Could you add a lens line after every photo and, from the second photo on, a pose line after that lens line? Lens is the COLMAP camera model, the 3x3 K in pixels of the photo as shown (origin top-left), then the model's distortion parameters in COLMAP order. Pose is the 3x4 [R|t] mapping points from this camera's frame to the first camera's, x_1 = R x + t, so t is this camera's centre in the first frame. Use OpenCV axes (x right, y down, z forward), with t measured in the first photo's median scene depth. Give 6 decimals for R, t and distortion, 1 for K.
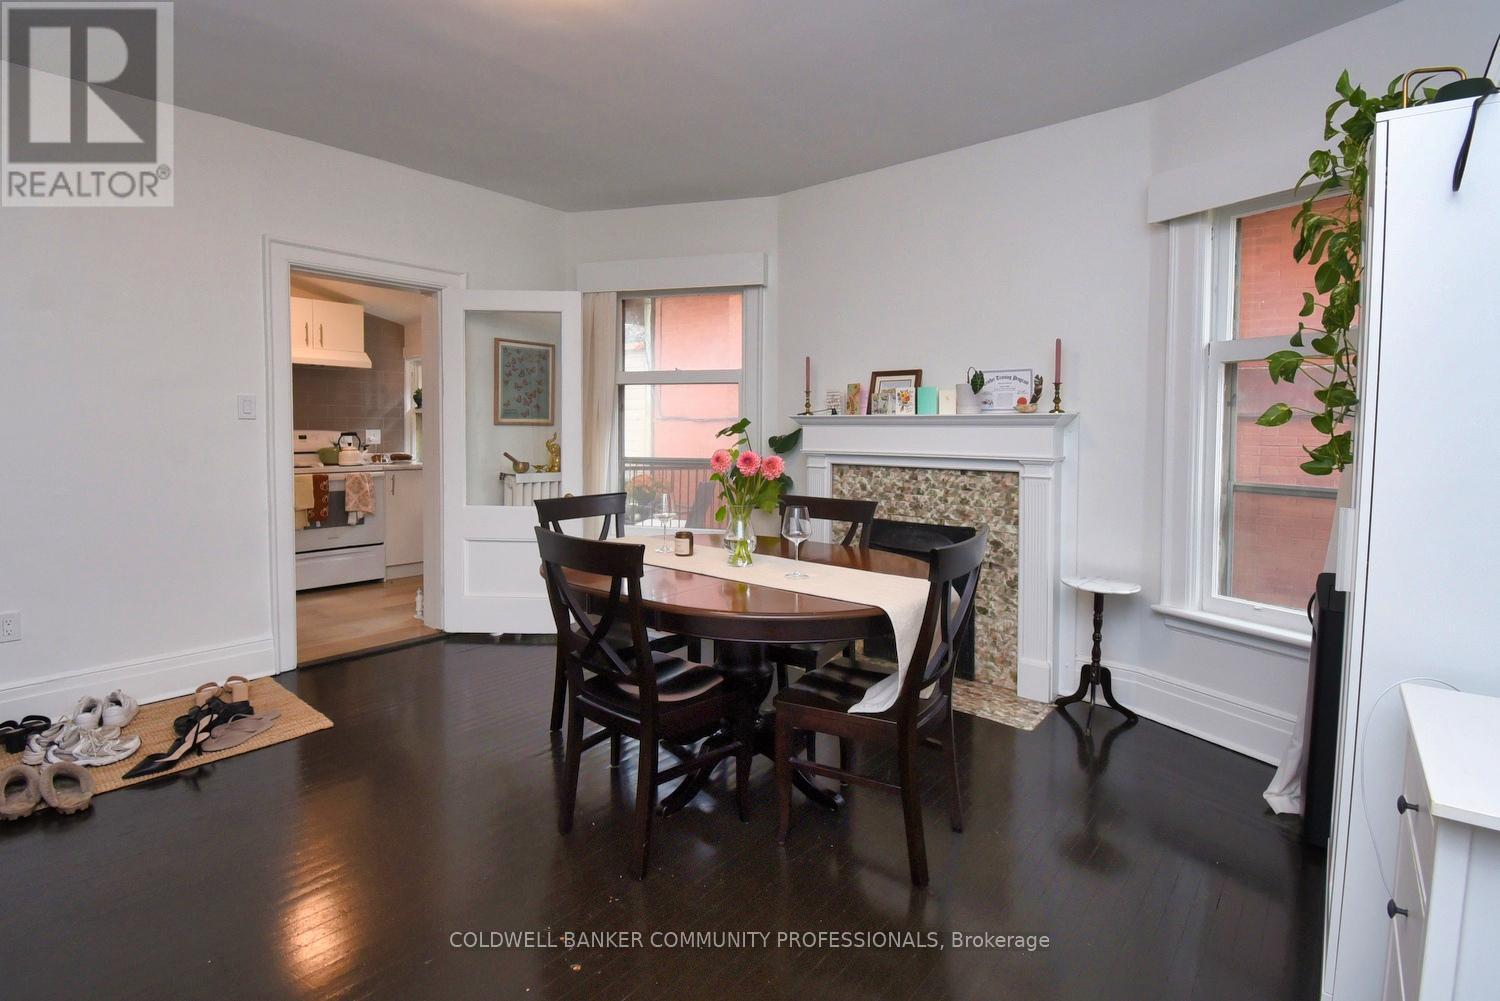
lens RADIAL K [[729.1, 0, 748.1], [0, 729.1, 450.4], [0, 0, 1]] dist [0.000552, -0.000026]
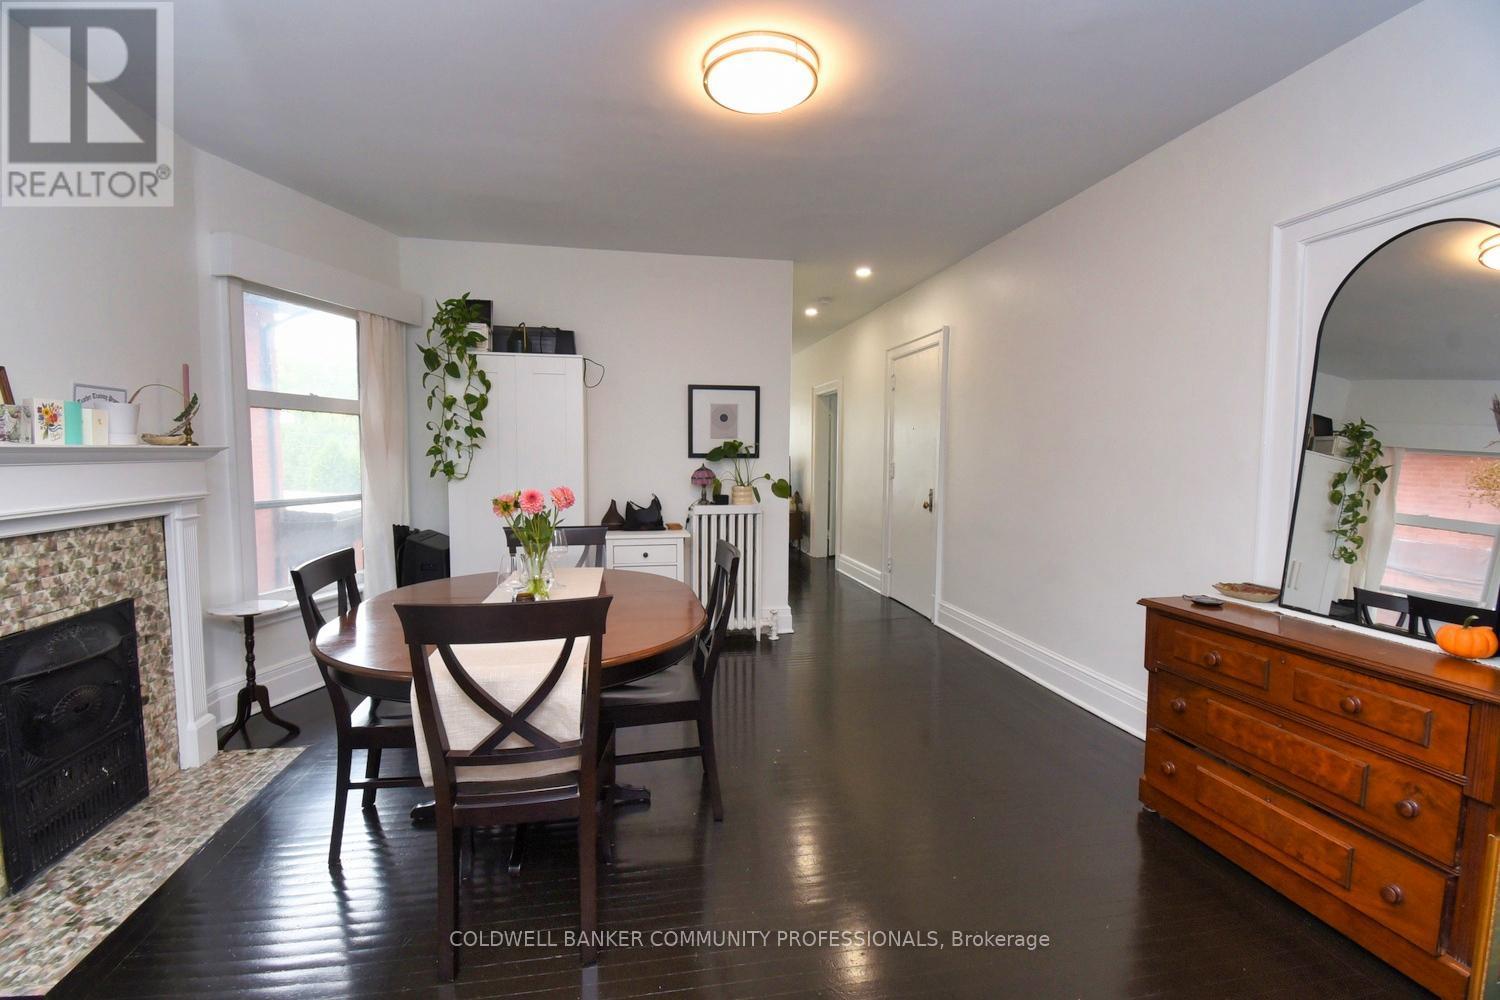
lens RADIAL K [[660.5, 0, 753.7], [0, 660.5, 494.2], [0, 0, 1]] dist [0.016236, -0.024352]
pose [[-0.779084, -0.045669, 0.625253, -0.594769], [0.012806, 0.995976, 0.088703, -0.050335], [-0.626788, 0.077114, -0.775364, 1.096416]]
